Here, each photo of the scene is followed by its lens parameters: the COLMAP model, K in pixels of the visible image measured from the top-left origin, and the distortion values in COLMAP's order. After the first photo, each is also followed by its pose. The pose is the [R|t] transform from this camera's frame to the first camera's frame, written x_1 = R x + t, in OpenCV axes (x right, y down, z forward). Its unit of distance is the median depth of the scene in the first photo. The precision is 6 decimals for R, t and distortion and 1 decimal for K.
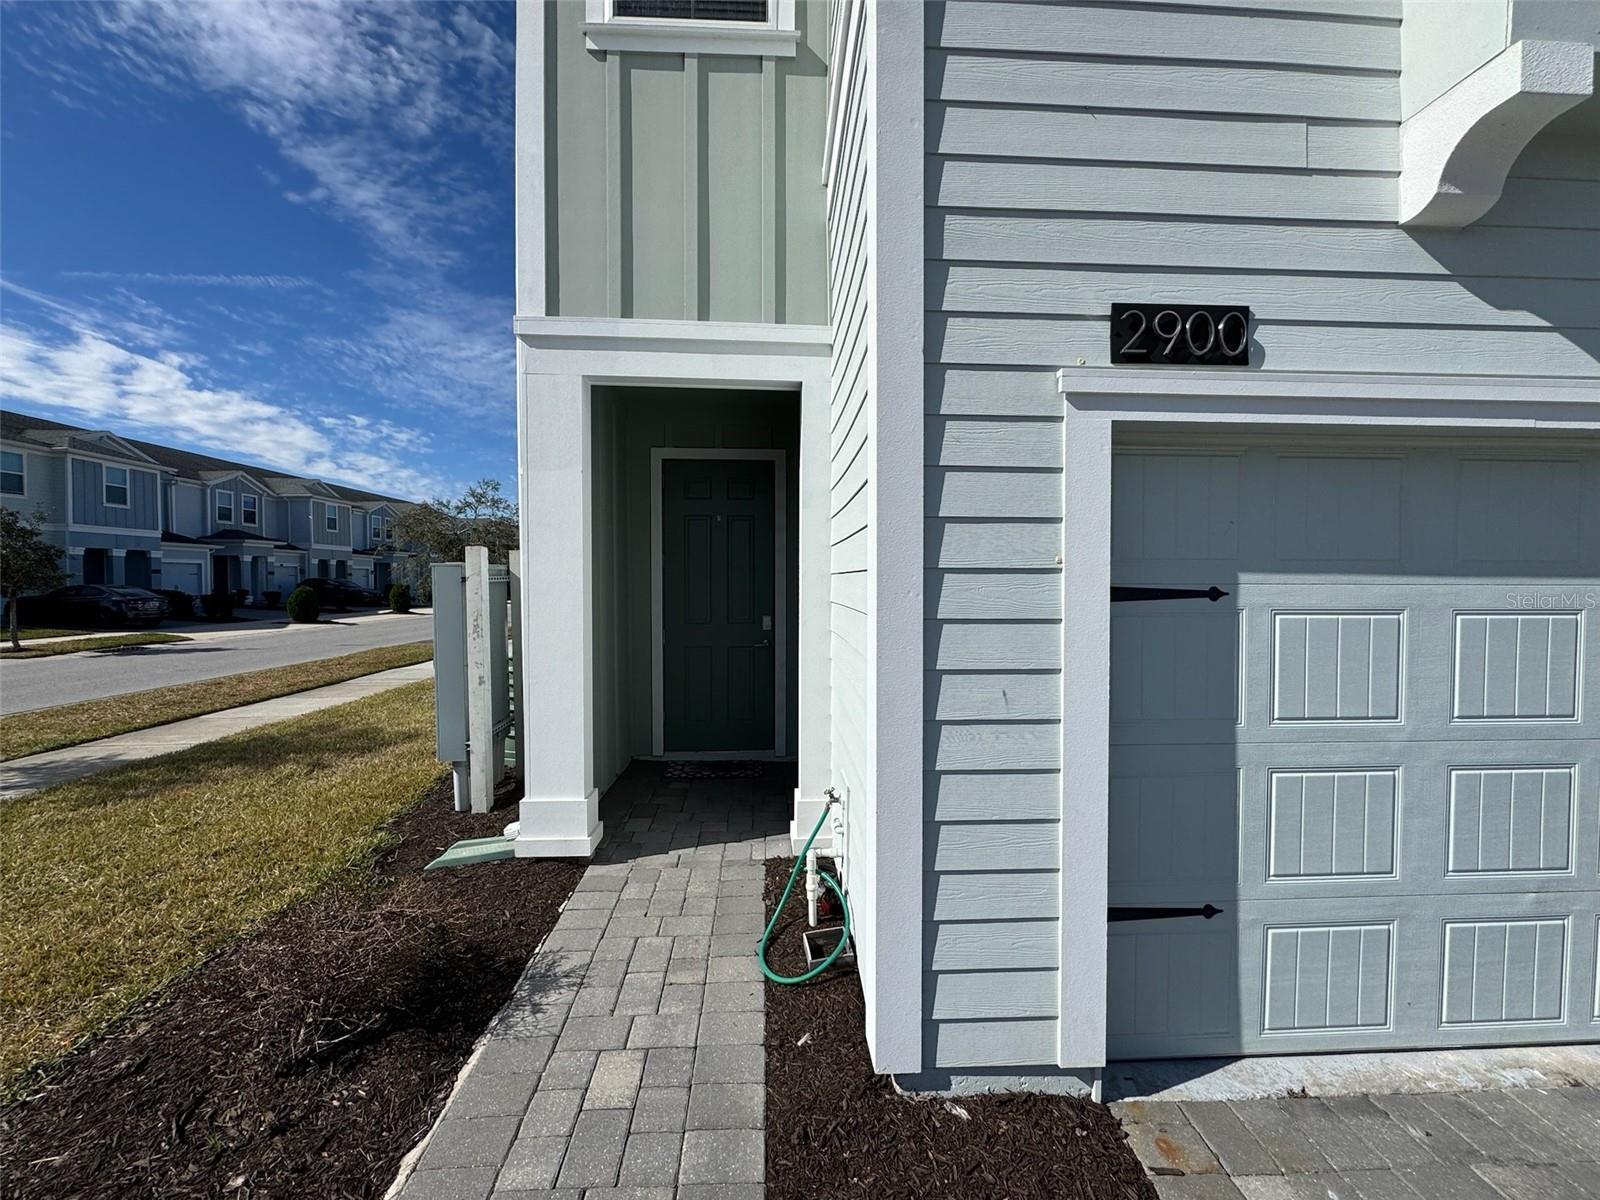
lens RADIAL K [[634.7, 0, 796.7], [0, 634.7, 598.2], [0, 0, 1]] dist [-0.001624, 0.000492]
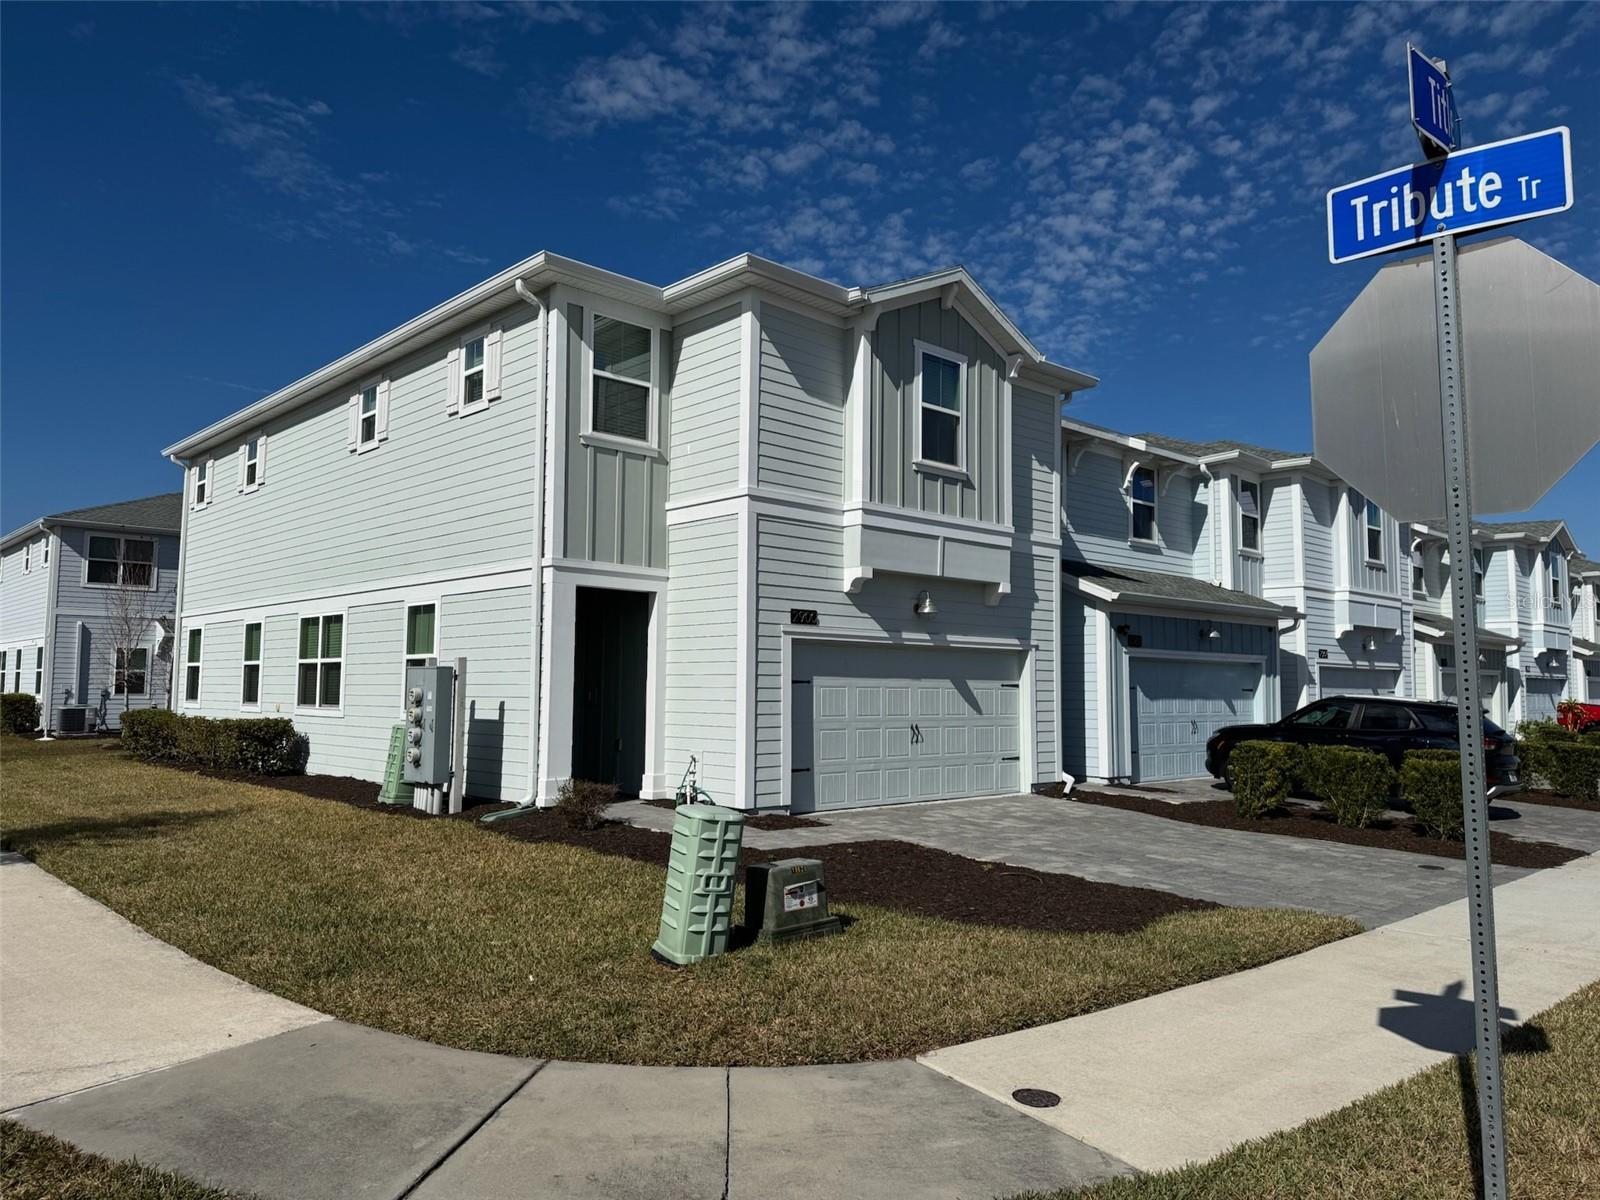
lens RADIAL K [[1099.3, 0, 813.4], [0, 1099.3, 602.1], [0, 0, 1]] dist [0.125503, -0.001392]
pose [[0.756463, 0.053847, 0.651816, -3.505409], [0.012002, 0.995294, -0.096150, 0.144454], [-0.653927, 0.080557, 0.752257, -3.857510]]
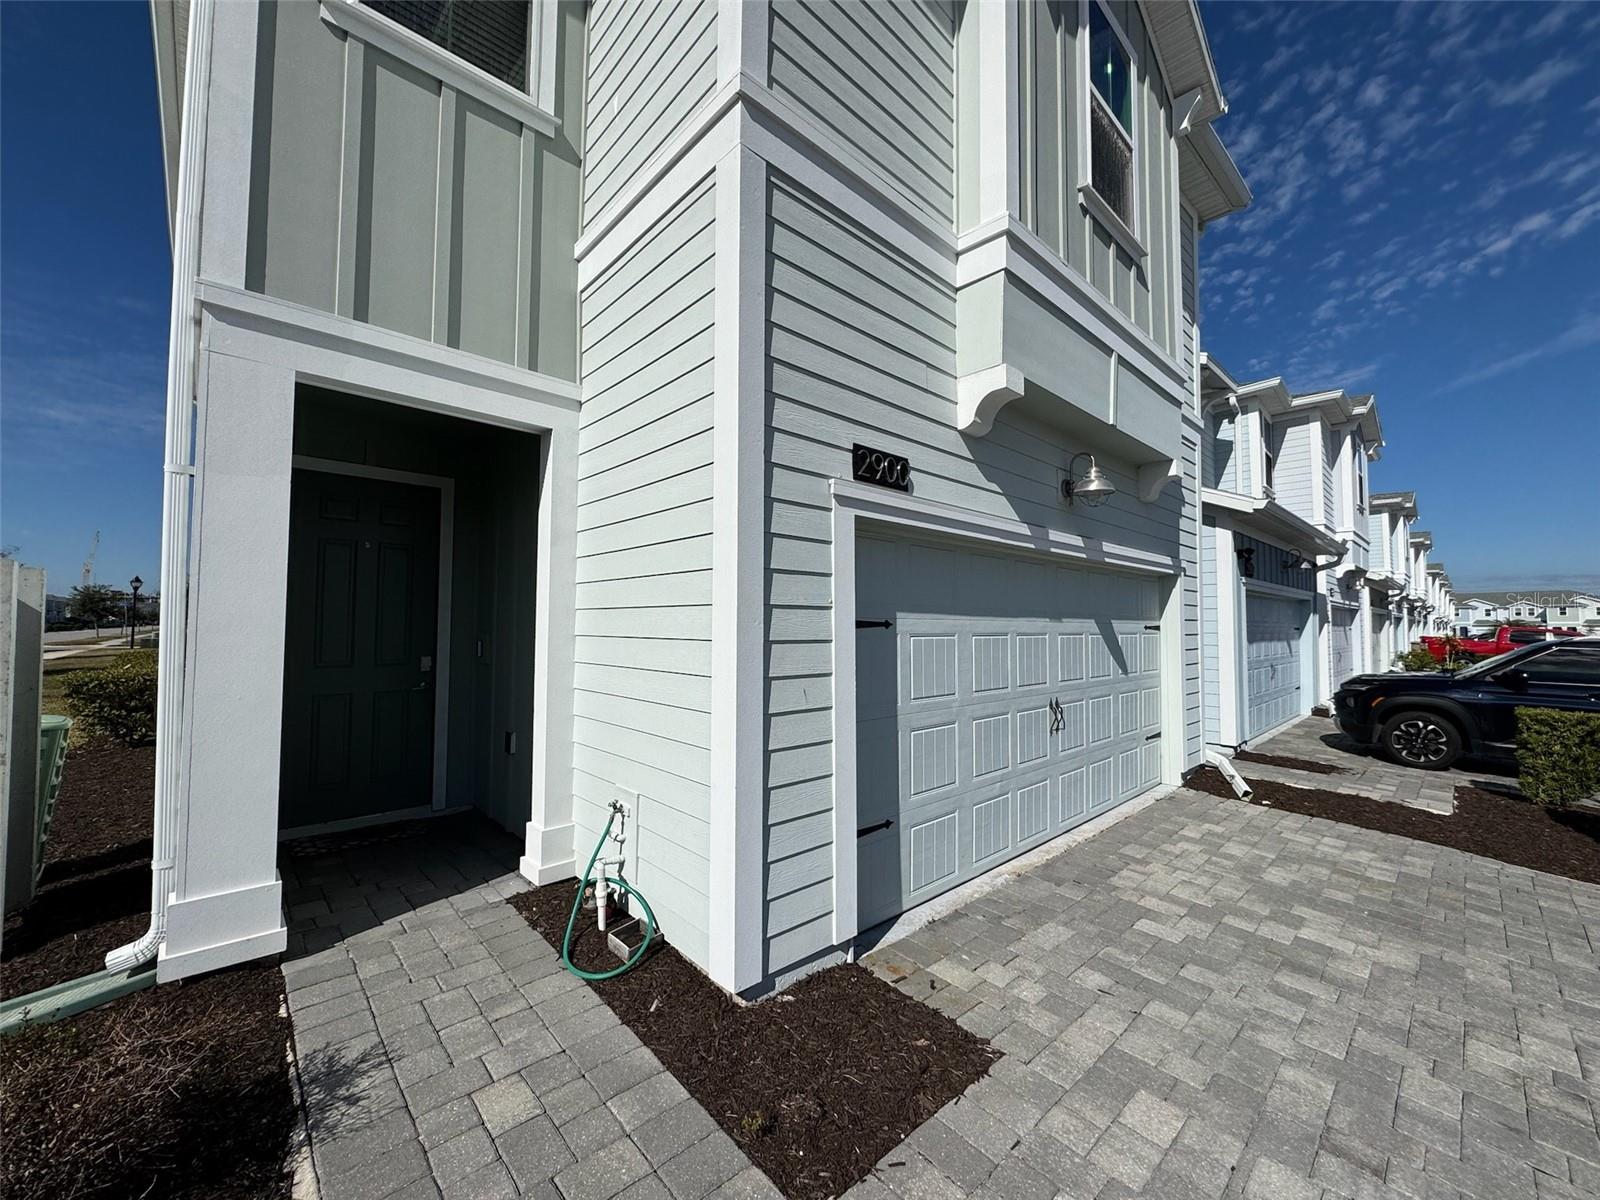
lens RADIAL K [[634.7, 0, 796.7], [0, 634.7, 598.2], [0, 0, 1]] dist [-0.001624, 0.000492]
pose [[0.766401, 0.030571, 0.641634, -0.567195], [0.013083, 0.997917, -0.063174, 0.025630], [-0.642229, 0.056811, 0.764405, -0.103727]]
